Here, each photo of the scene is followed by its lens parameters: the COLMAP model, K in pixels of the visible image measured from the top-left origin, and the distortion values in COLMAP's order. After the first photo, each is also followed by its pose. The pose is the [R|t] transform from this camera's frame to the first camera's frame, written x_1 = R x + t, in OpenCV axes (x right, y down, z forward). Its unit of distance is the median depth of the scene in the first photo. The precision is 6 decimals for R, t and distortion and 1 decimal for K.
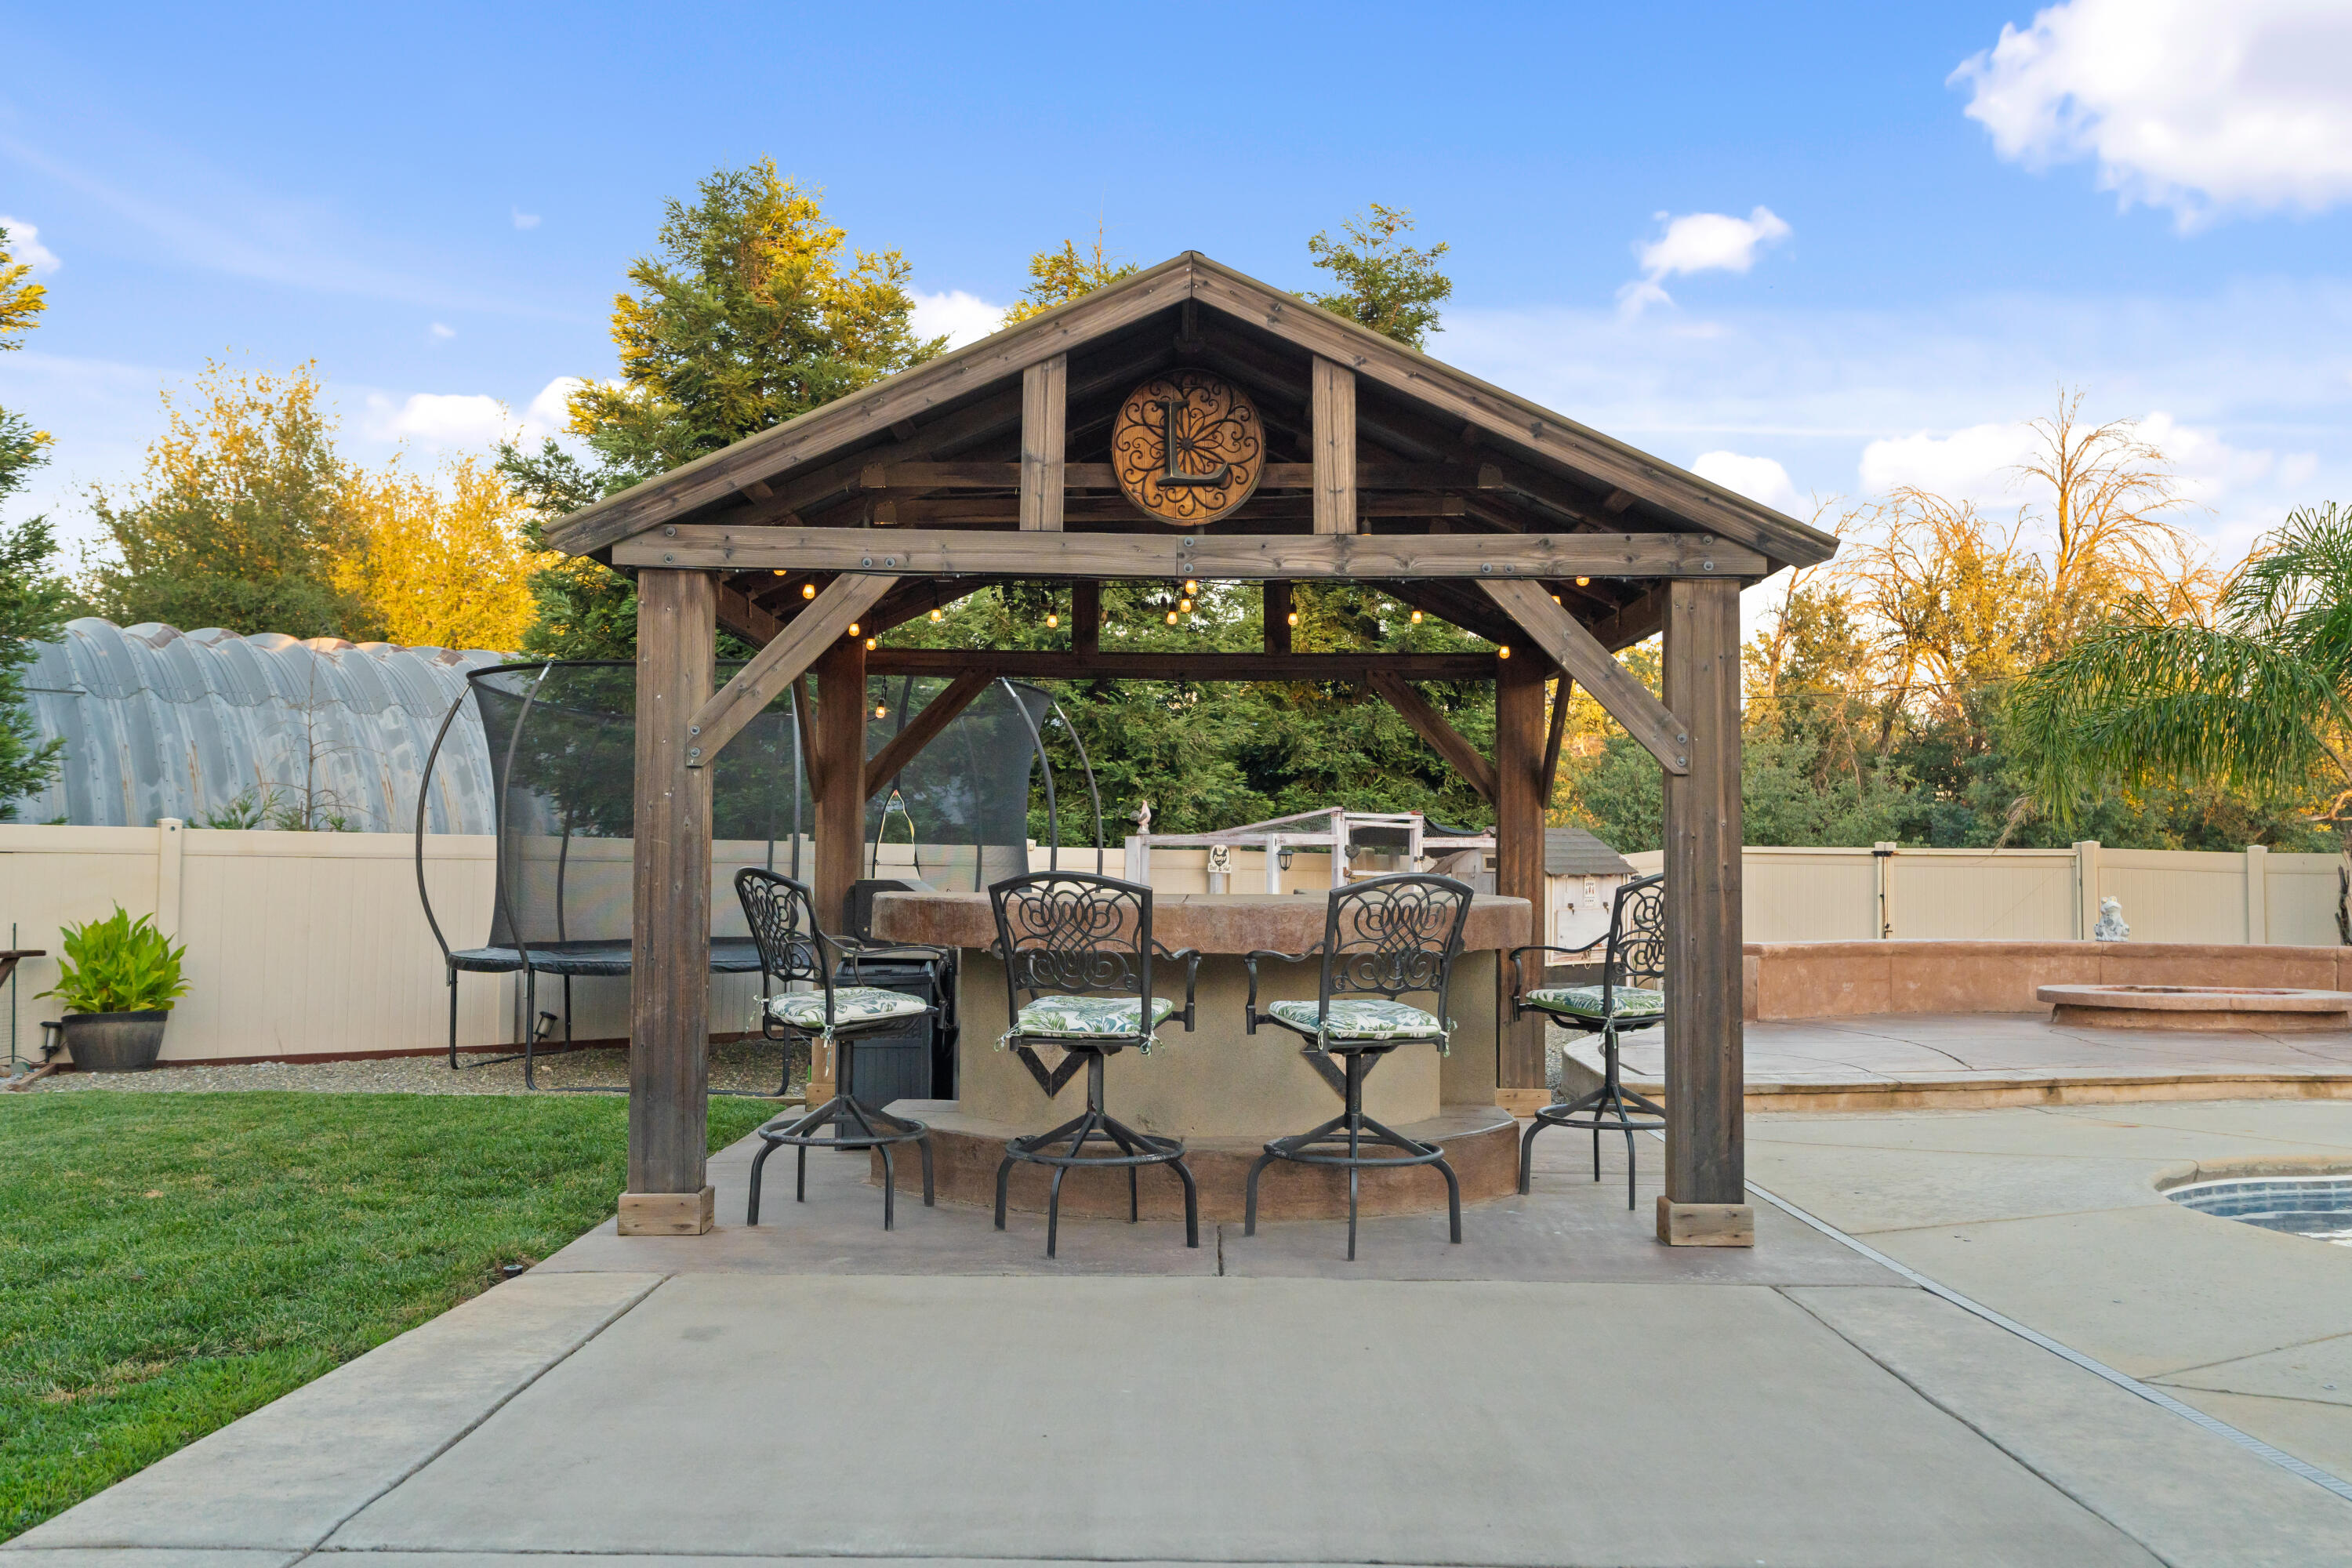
lens RADIAL K [[1986.8, 0, 1176.0], [0, 1986.8, 784.0], [0, 0, 1]] dist [0.017082, 0.004559]
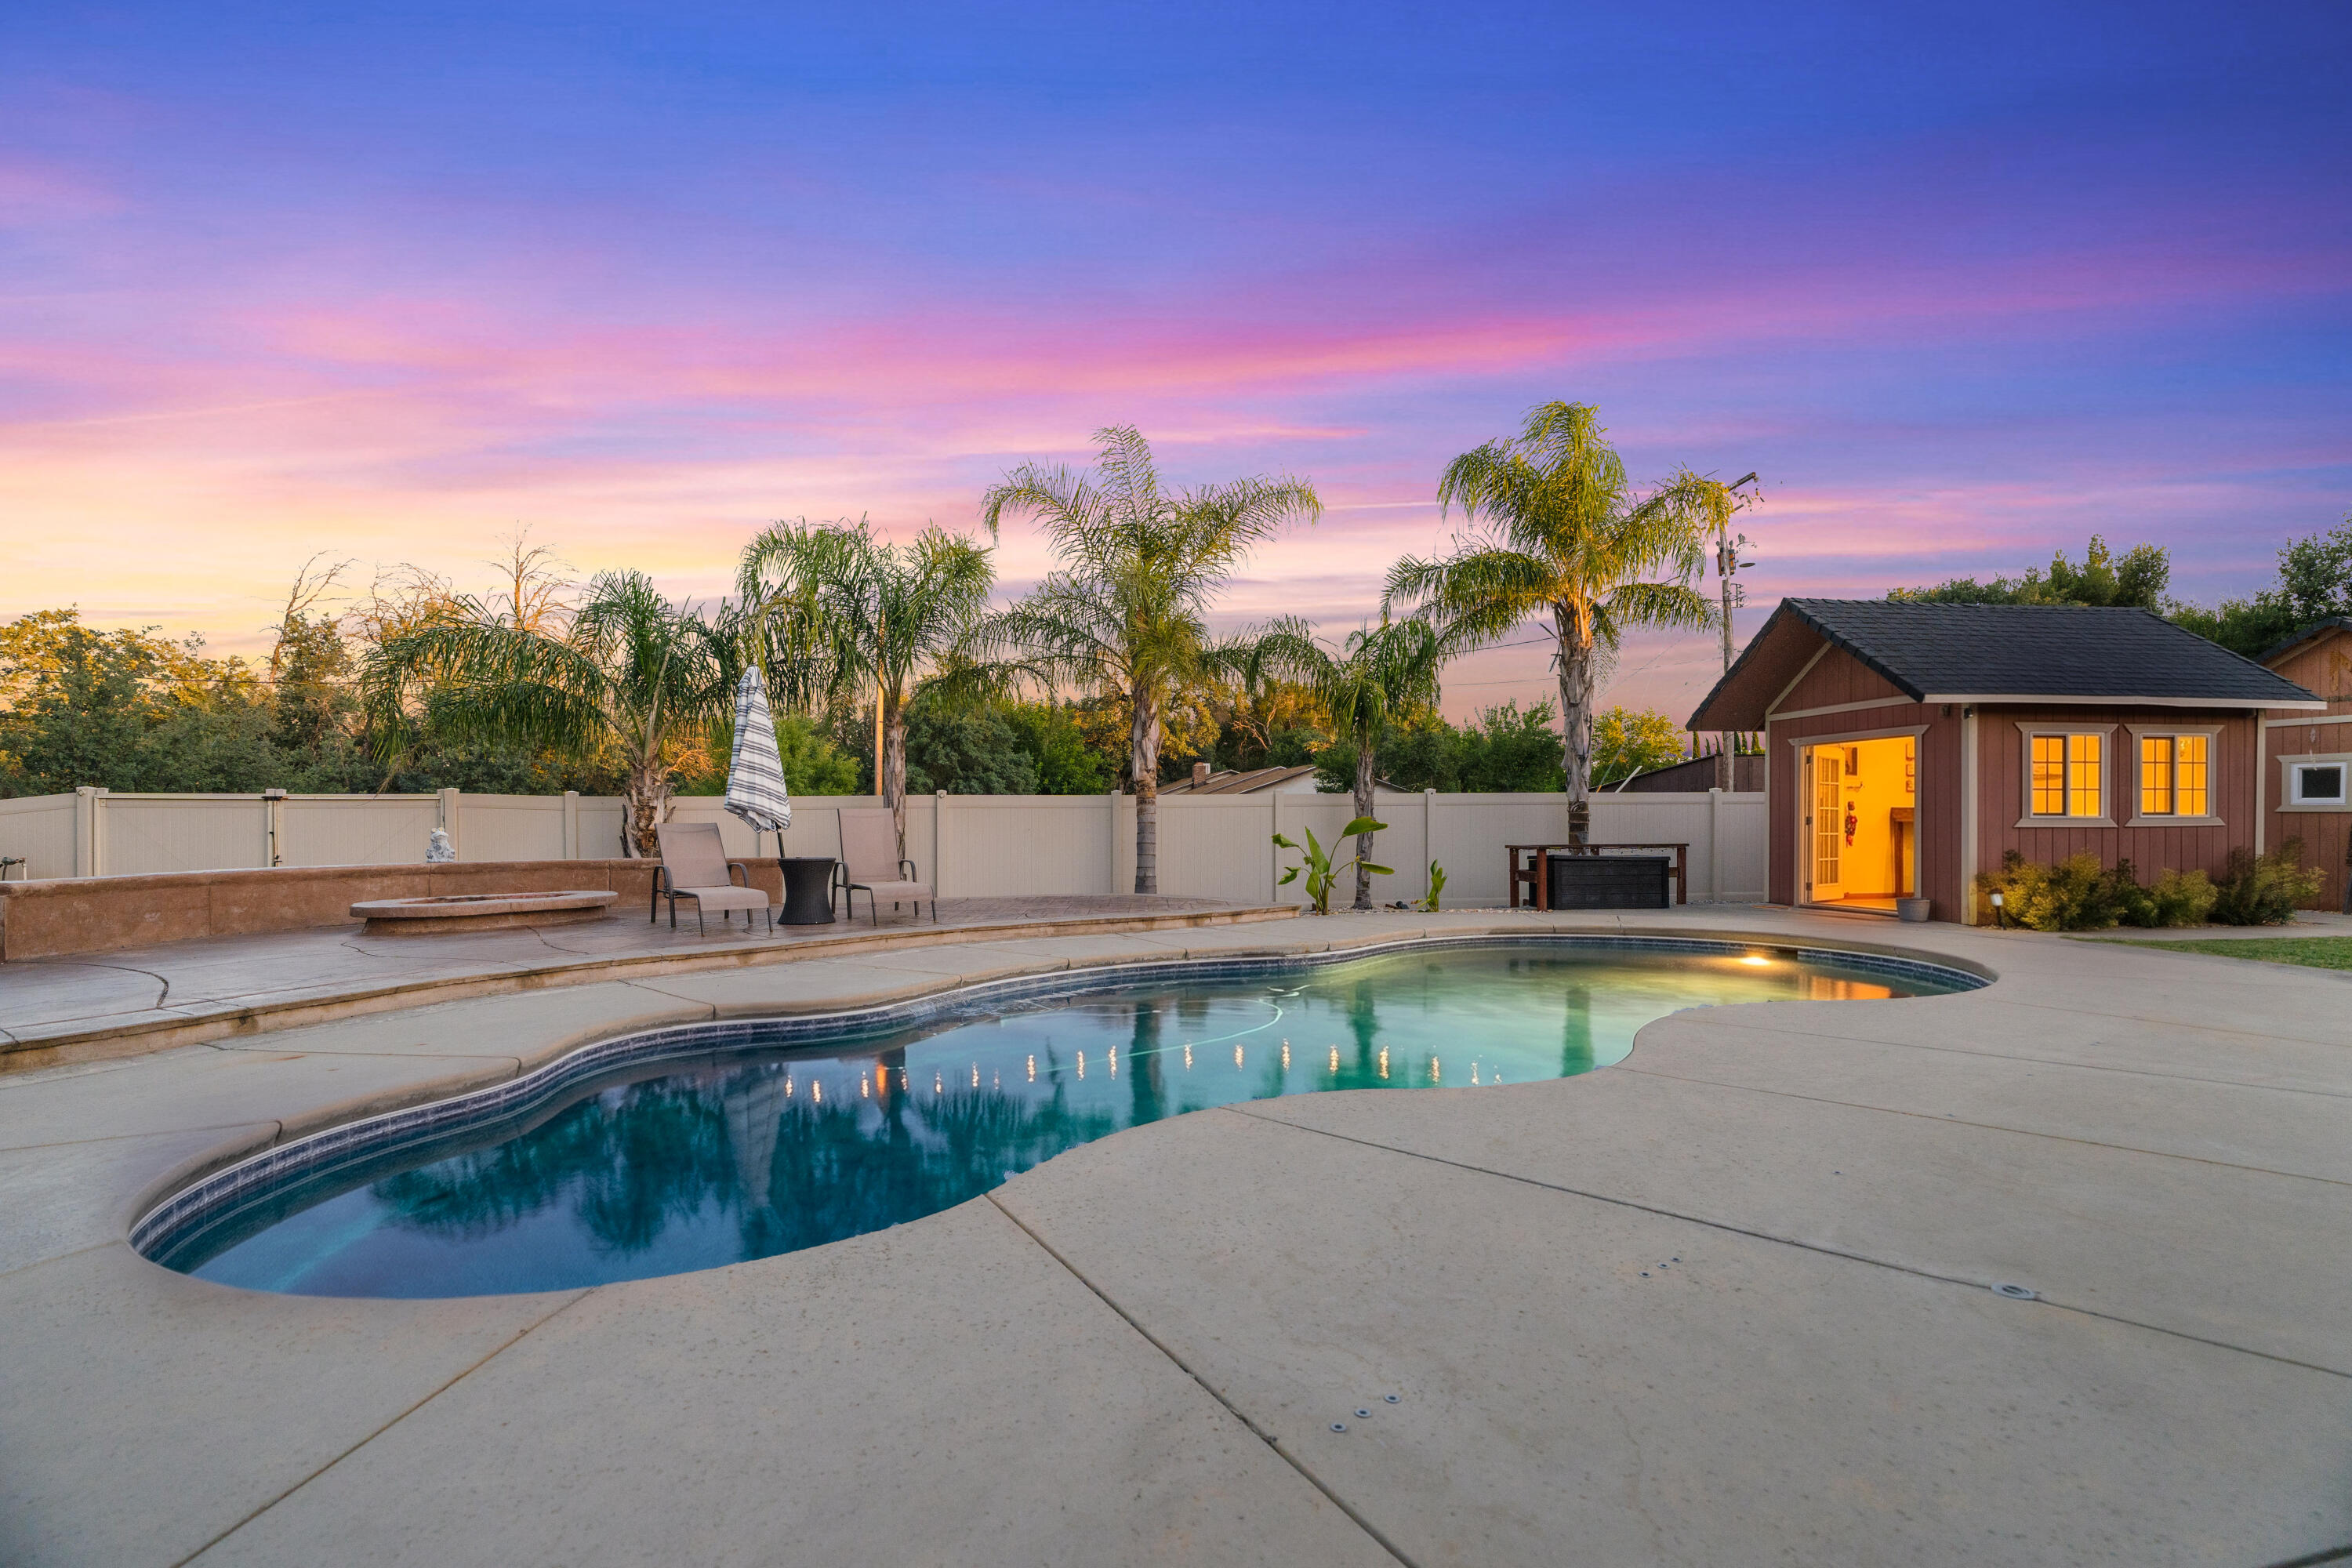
lens RADIAL K [[1080.8, 0, 1173.5], [0, 1080.8, 816.5], [0, 0, 1]] dist [-0.000589, 0.000575]
pose [[0.585230, -0.012511, 0.810771, 0.182777], [-0.021537, 0.999288, 0.030966, 0.017685], [-0.810581, -0.035584, 0.584544, 0.212228]]
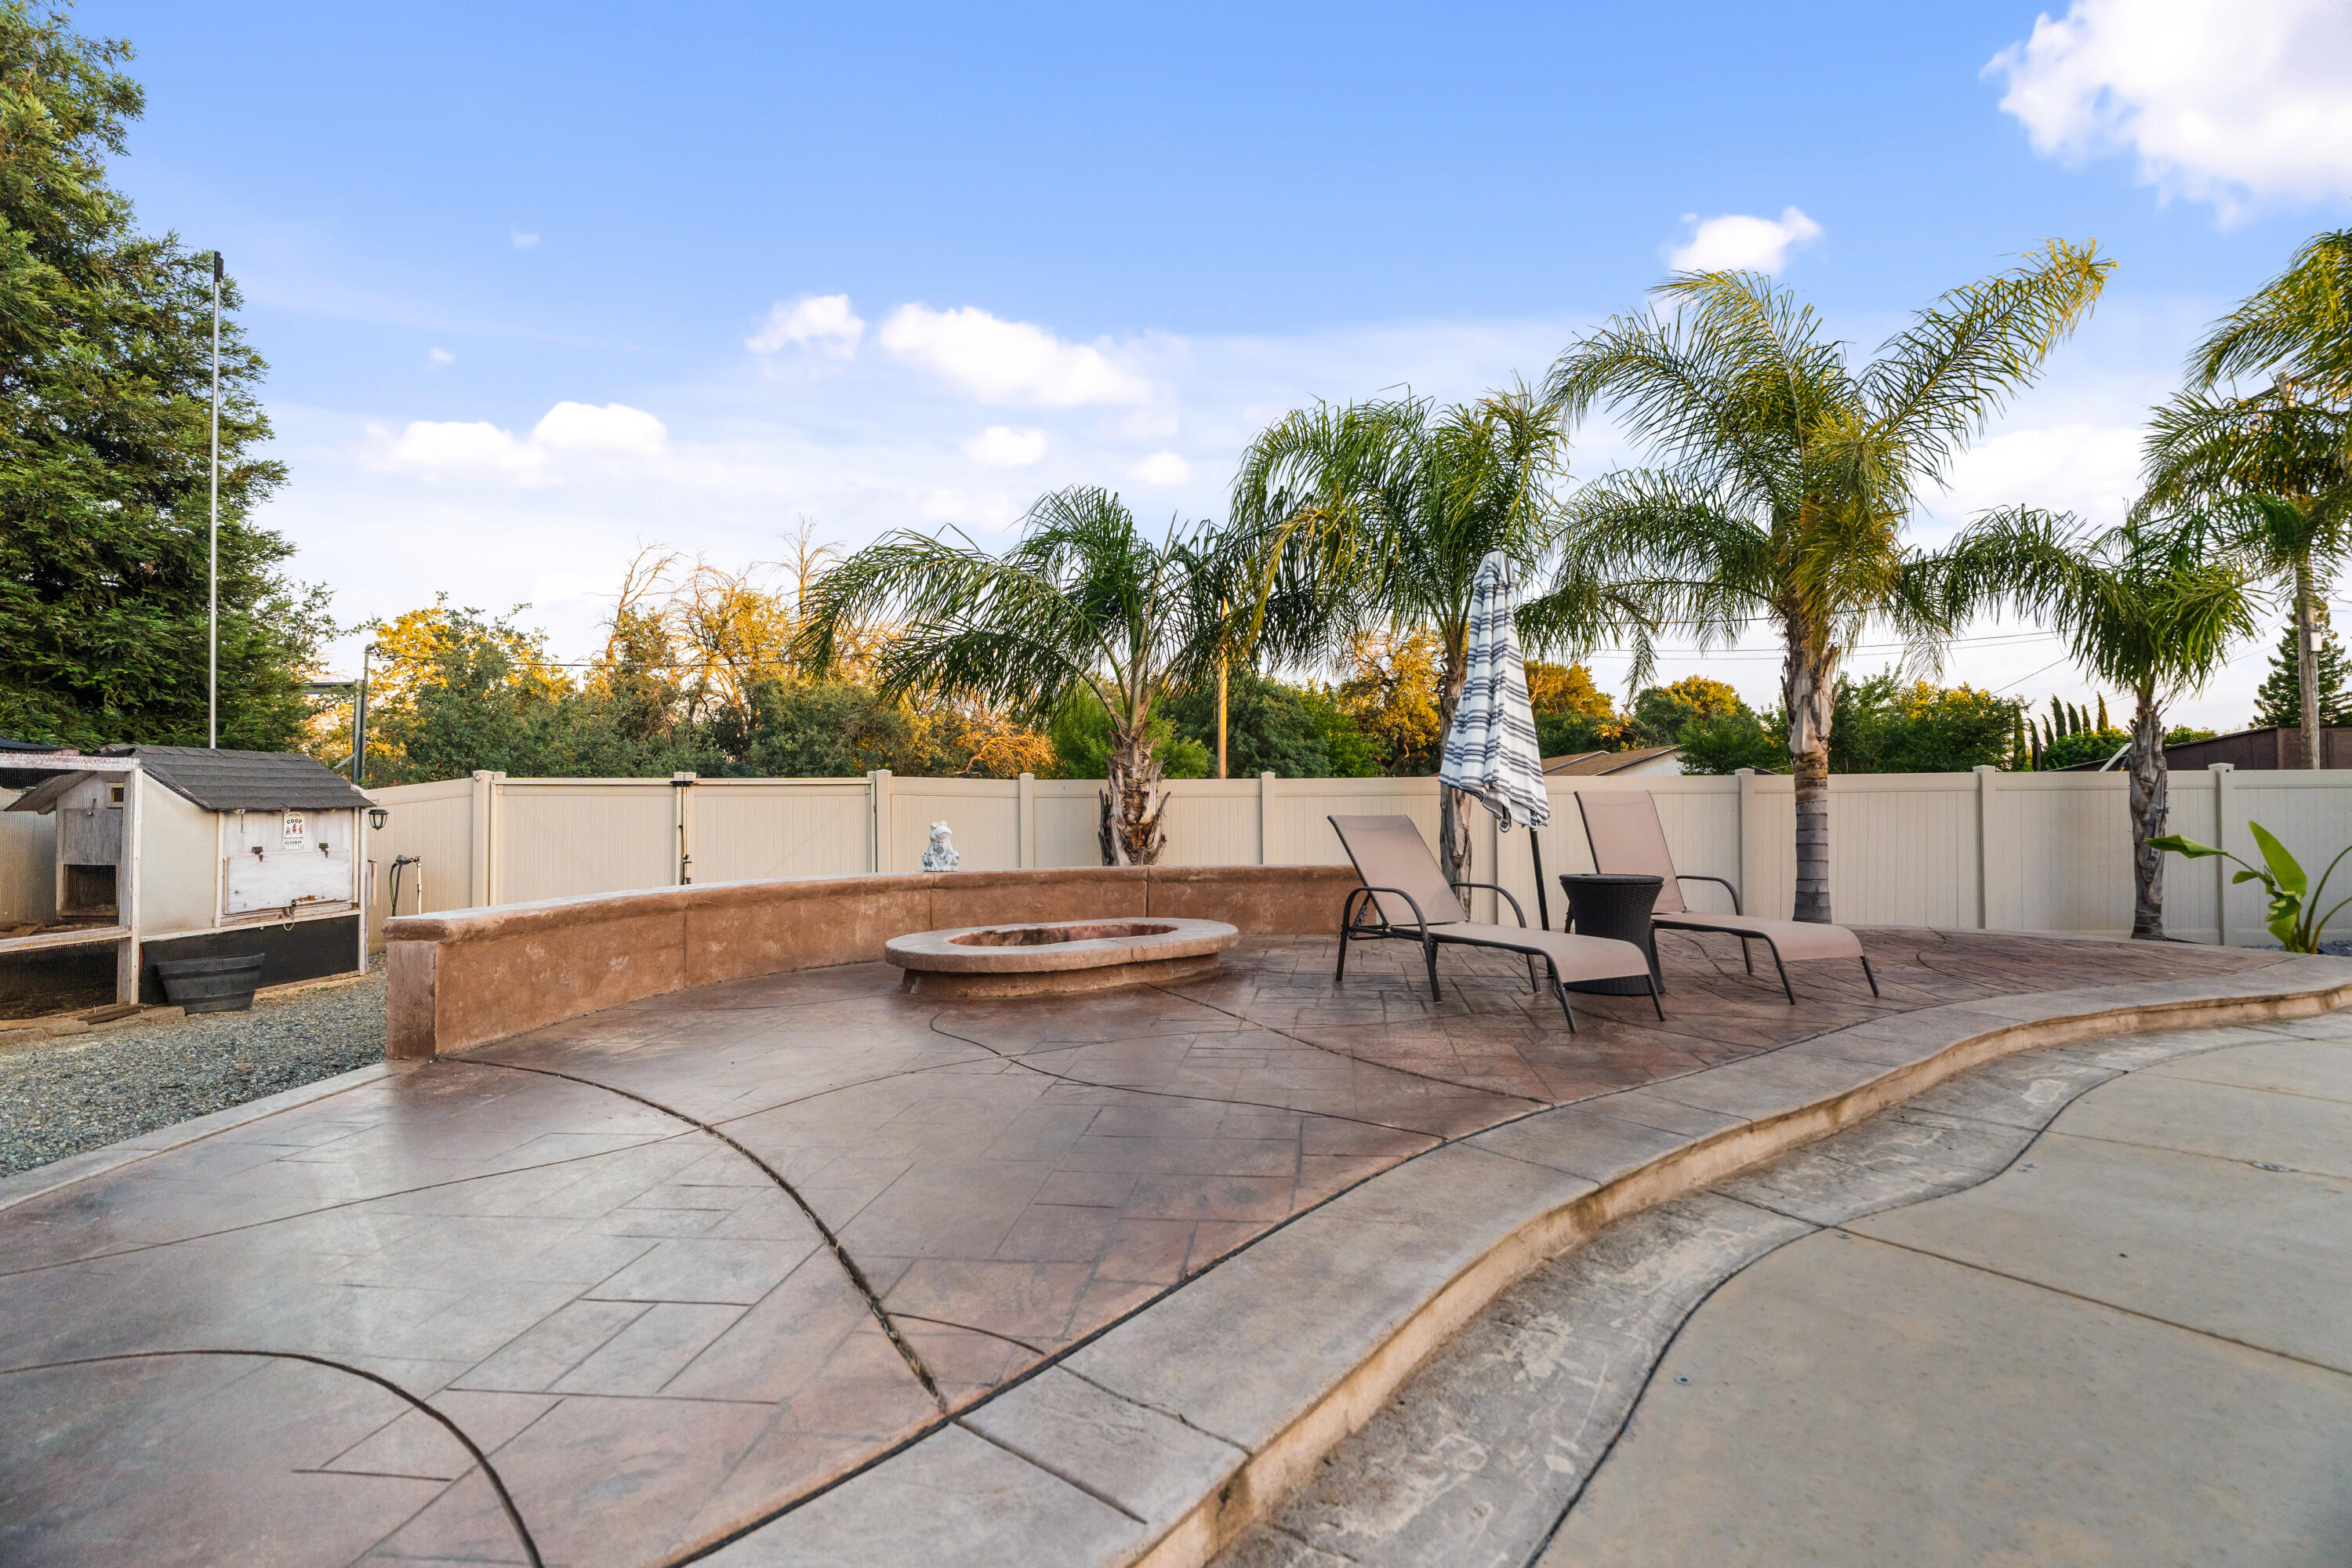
lens RADIAL K [[1057.8, 0, 1176.0], [0, 1057.8, 784.0], [0, 0, 1]] dist [-0.003232, -0.000140]
pose [[0.716757, 0.002933, 0.697317, 0.215480], [-0.015627, 0.999808, 0.011858, 0.032706], [-0.697148, -0.019397, 0.716665, 0.592496]]
